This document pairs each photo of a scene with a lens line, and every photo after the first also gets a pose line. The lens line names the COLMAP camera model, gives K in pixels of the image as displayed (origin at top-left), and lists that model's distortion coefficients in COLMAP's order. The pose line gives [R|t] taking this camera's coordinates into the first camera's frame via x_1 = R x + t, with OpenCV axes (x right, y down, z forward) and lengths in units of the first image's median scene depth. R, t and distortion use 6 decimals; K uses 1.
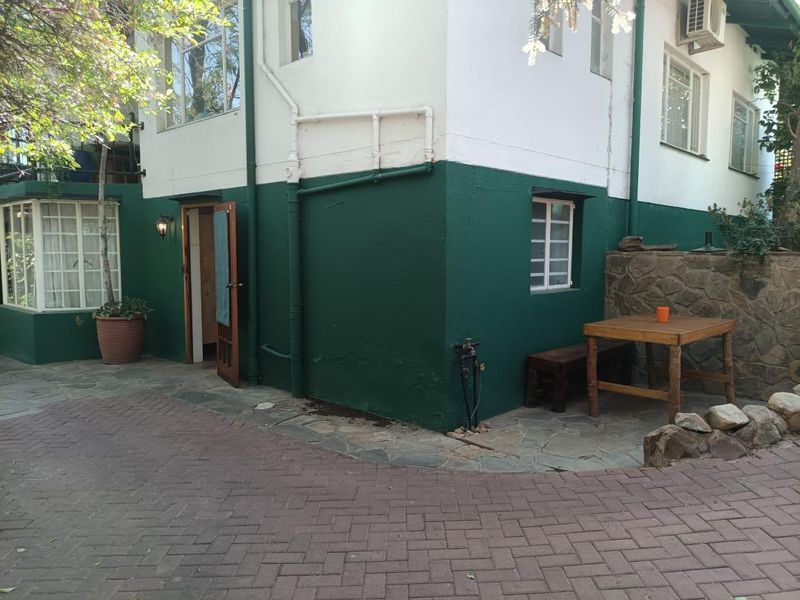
lens RADIAL K [[522.3, 0, 400.0], [0, 522.3, 300.0], [0, 0, 1]] dist [0.005899, 0.001300]
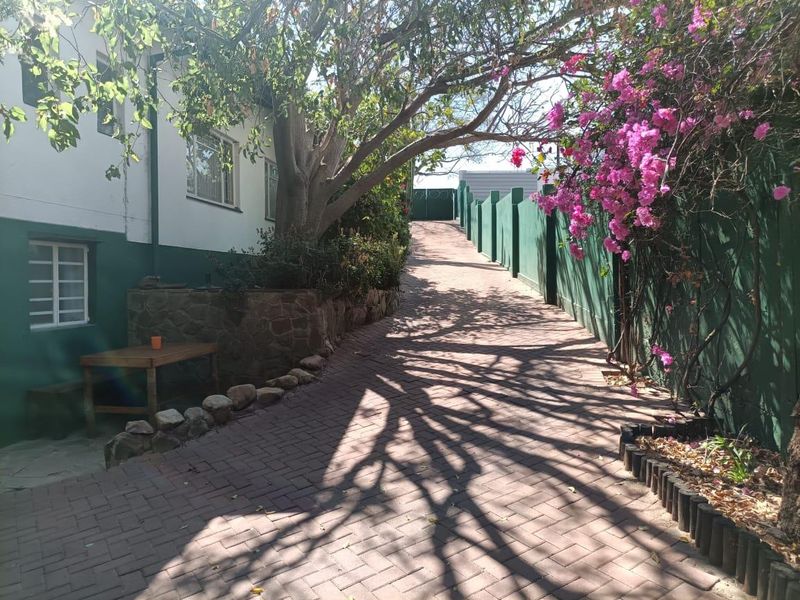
lens RADIAL K [[541.1, 0, 400.0], [0, 541.1, 300.0], [0, 0, 1]] dist [0.001622, -0.023302]
pose [[0.830803, -0.024568, 0.556024, 0.254183], [0.057830, 0.997428, -0.042338, 0.013323], [-0.553554, 0.067329, 0.830087, -0.308069]]
